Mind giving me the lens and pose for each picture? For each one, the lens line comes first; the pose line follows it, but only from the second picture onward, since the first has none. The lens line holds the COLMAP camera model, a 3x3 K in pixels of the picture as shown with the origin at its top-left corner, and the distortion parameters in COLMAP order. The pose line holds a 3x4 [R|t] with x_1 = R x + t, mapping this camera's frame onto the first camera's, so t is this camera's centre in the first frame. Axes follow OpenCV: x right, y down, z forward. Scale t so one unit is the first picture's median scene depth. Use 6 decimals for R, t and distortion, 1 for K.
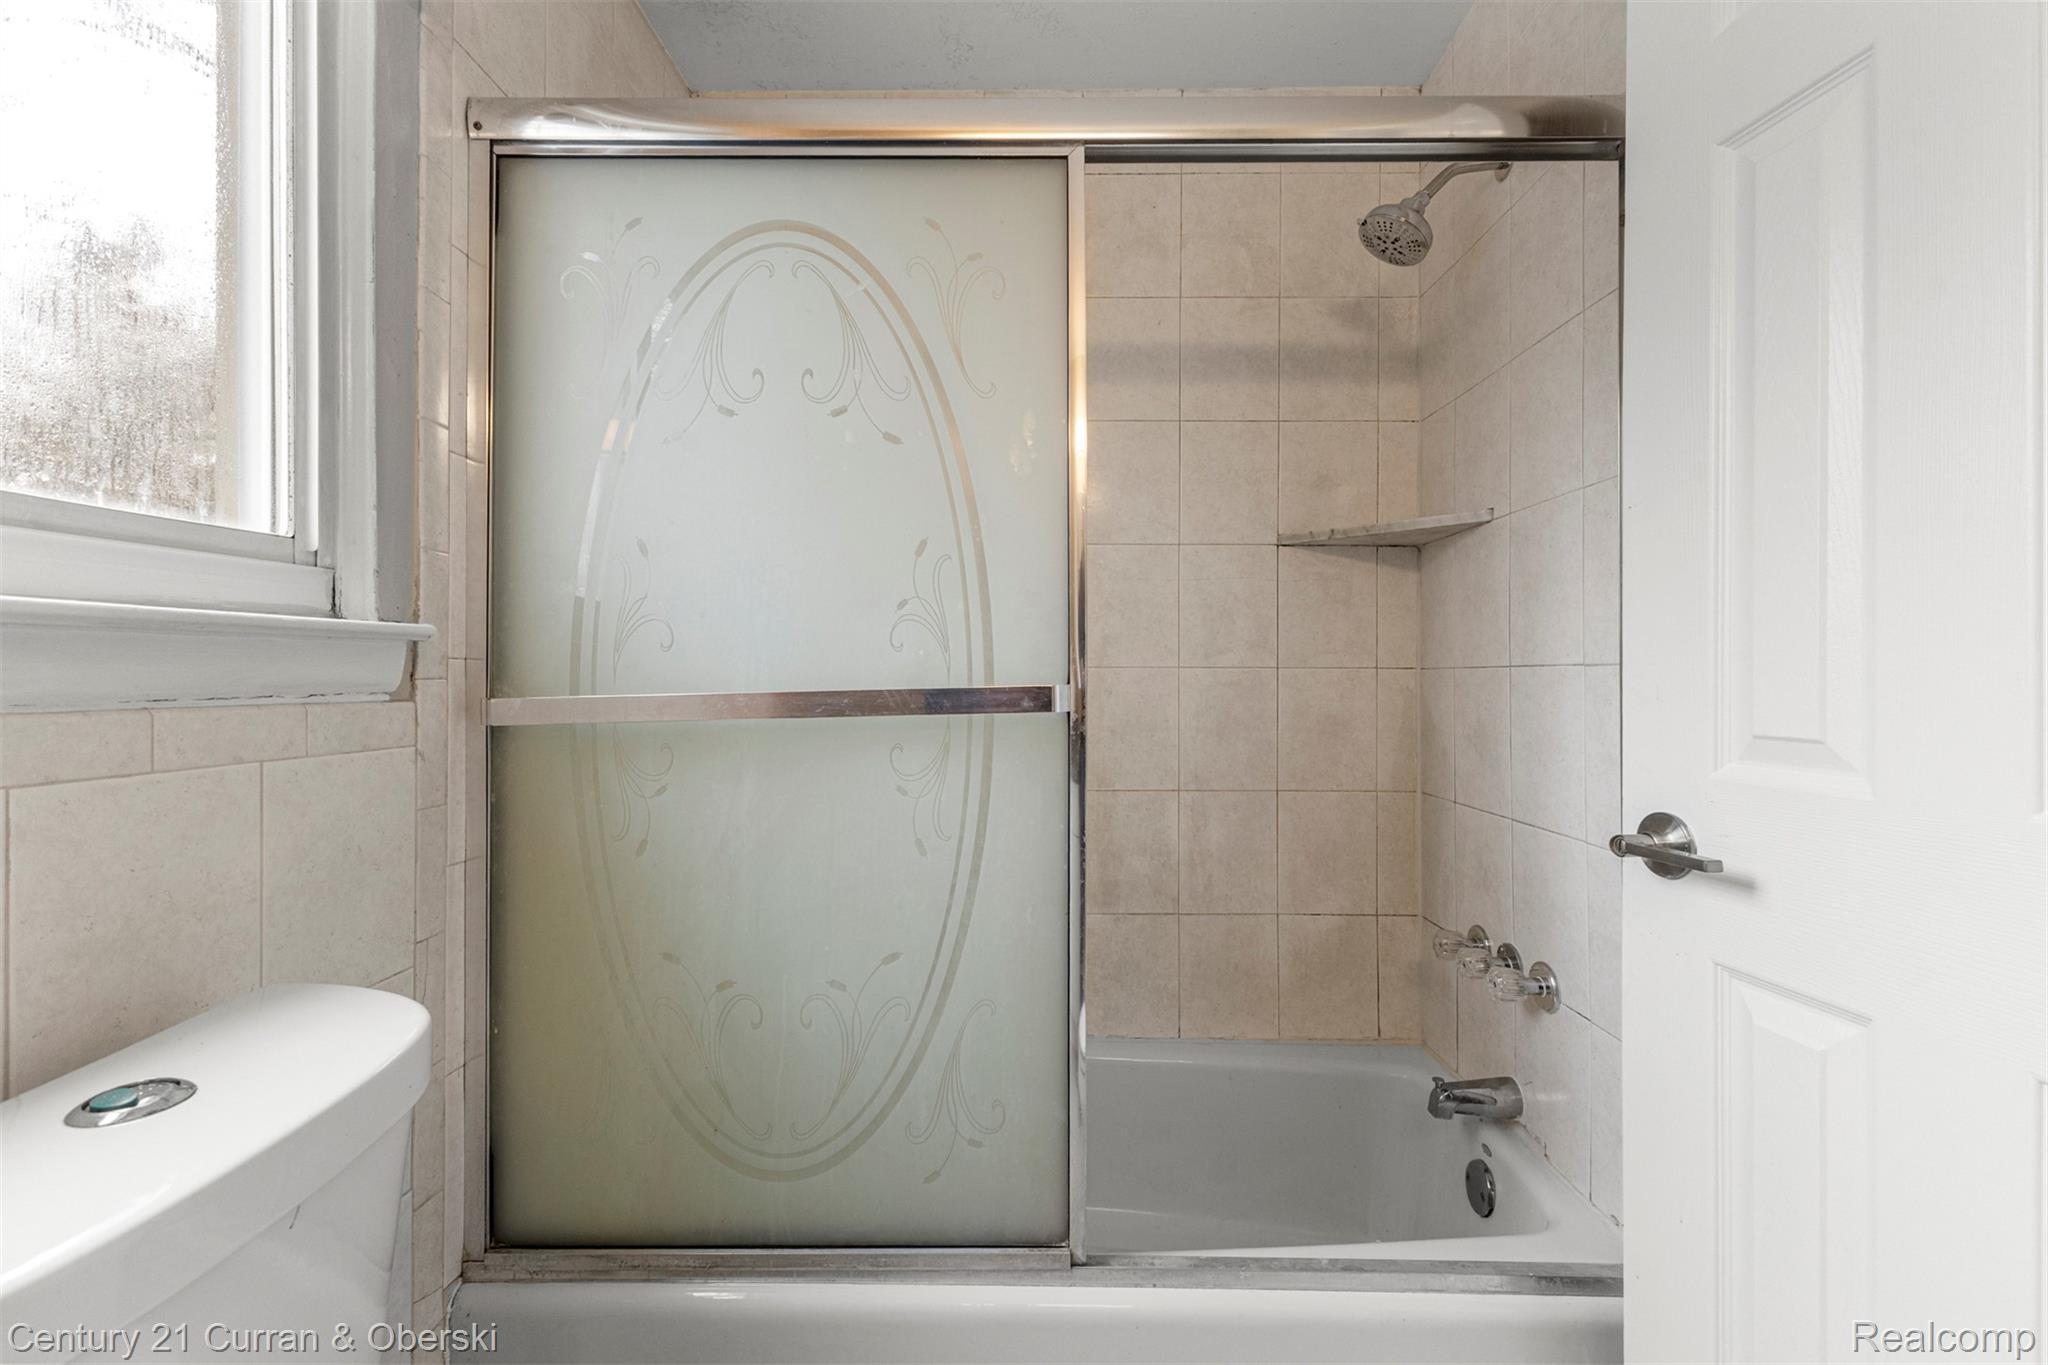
lens RADIAL K [[907.6, 0, 1026.4], [0, 907.6, 670.3], [0, 0, 1]] dist [0.012373, 0.000258]
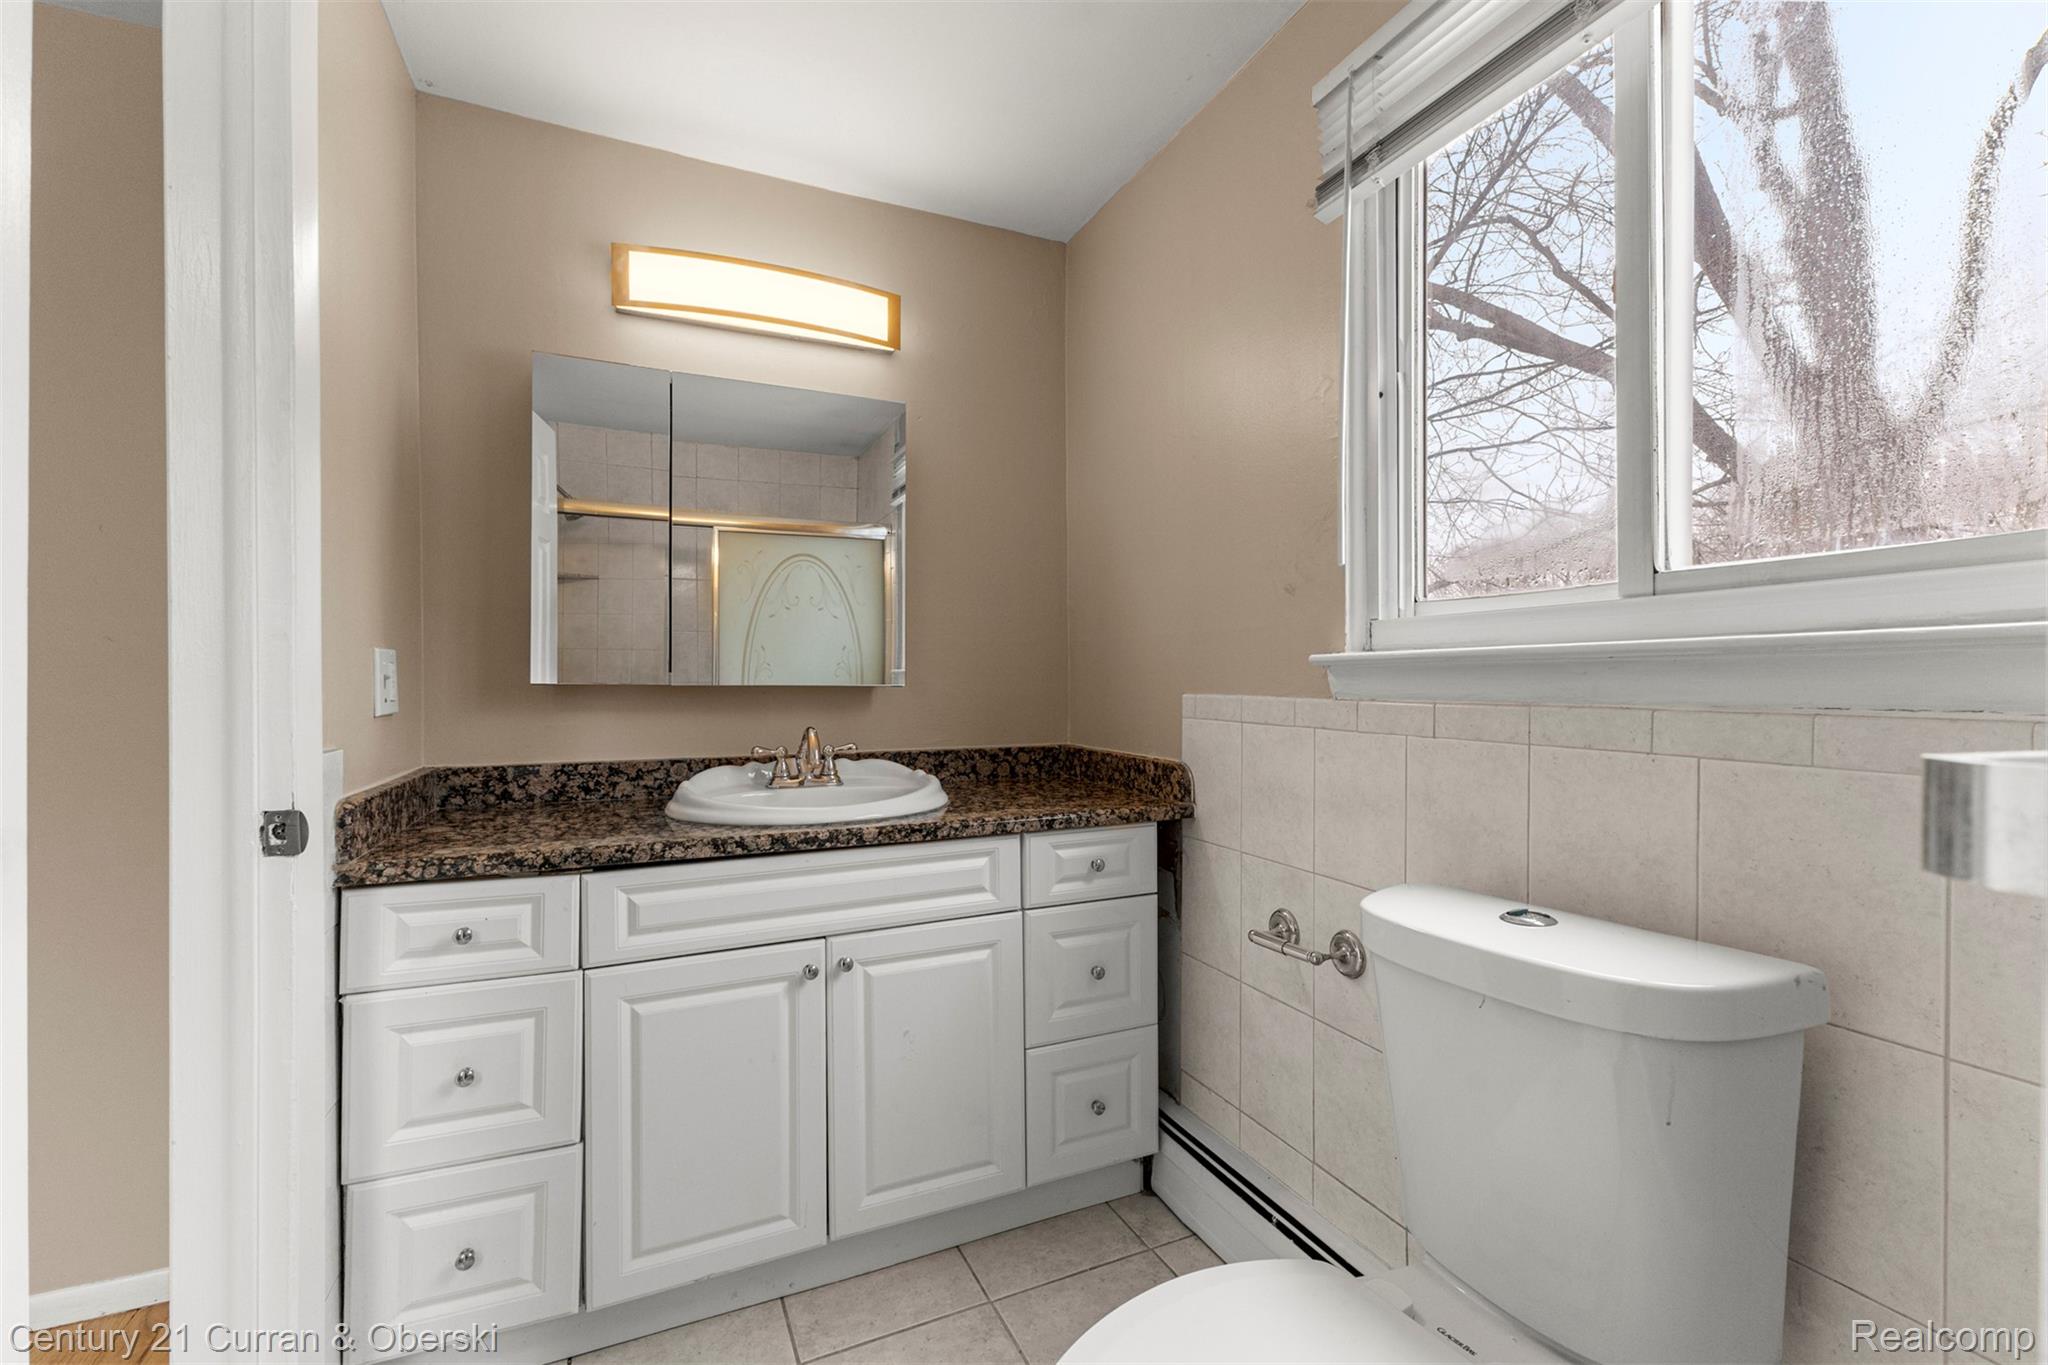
lens RADIAL K [[908.3, 0, 1024.1], [0, 908.3, 660.3], [0, 0, 1]] dist [0.002797, 0.000723]
pose [[-0.918170, -0.011569, -0.396017, 0.339693], [0.001348, 0.999477, -0.032324, 0.003951], [0.396184, -0.030212, -0.917674, 1.125157]]
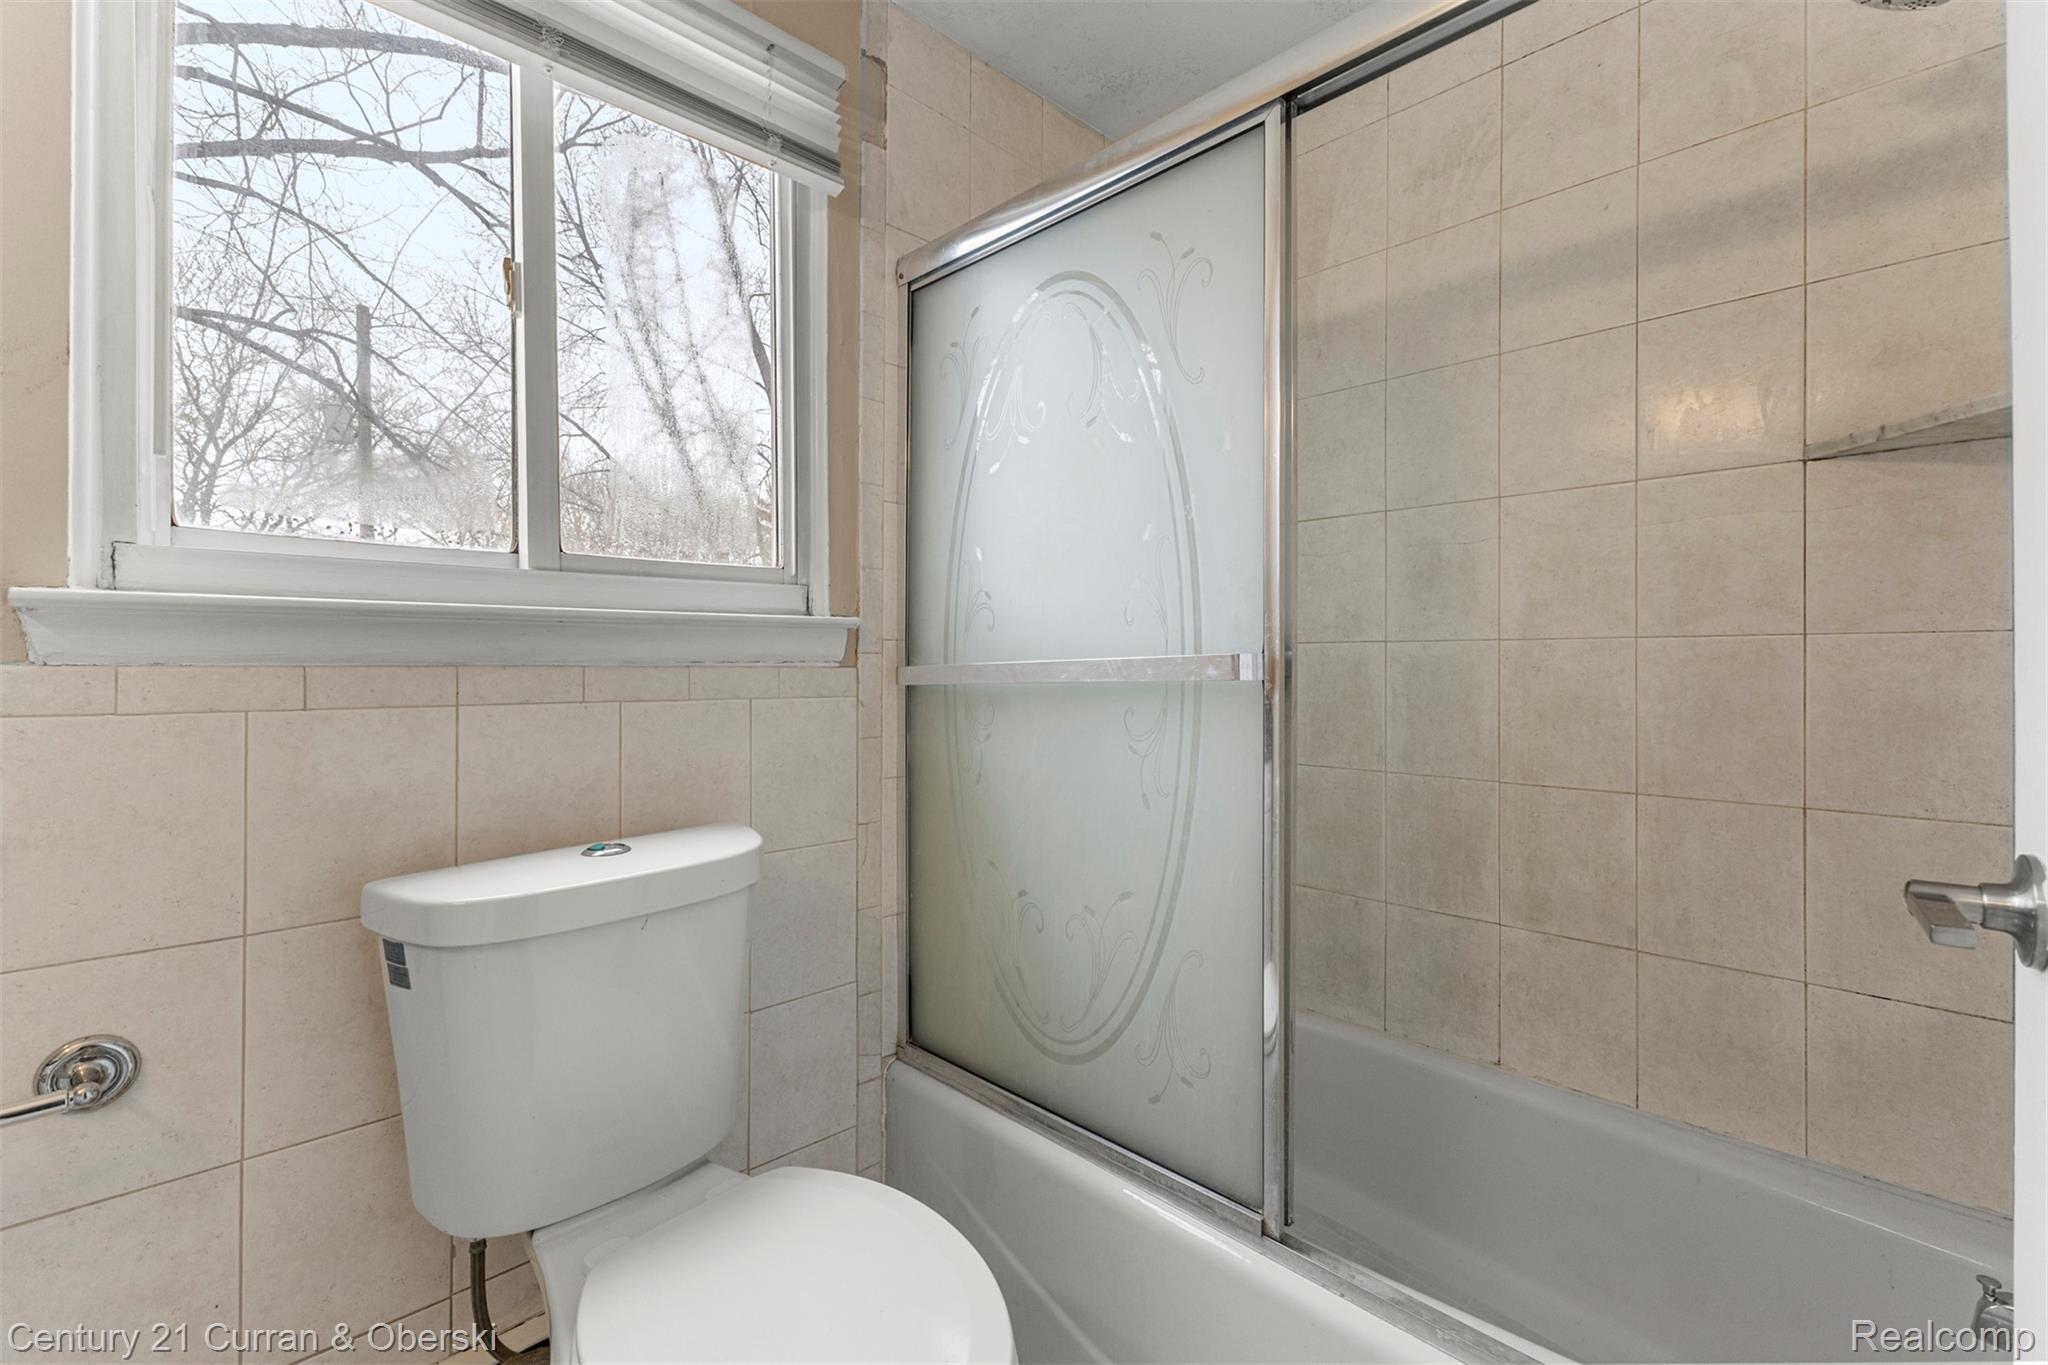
lens RADIAL K [[908.3, 0, 1024.1], [0, 908.3, 660.3], [0, 0, 1]] dist [0.002797, 0.000723]
pose [[0.701351, -0.004146, -0.712804, 0.574513], [0.006734, 0.999977, 0.000810, 0.020638], [0.712784, -0.005369, 0.701363, 0.115852]]
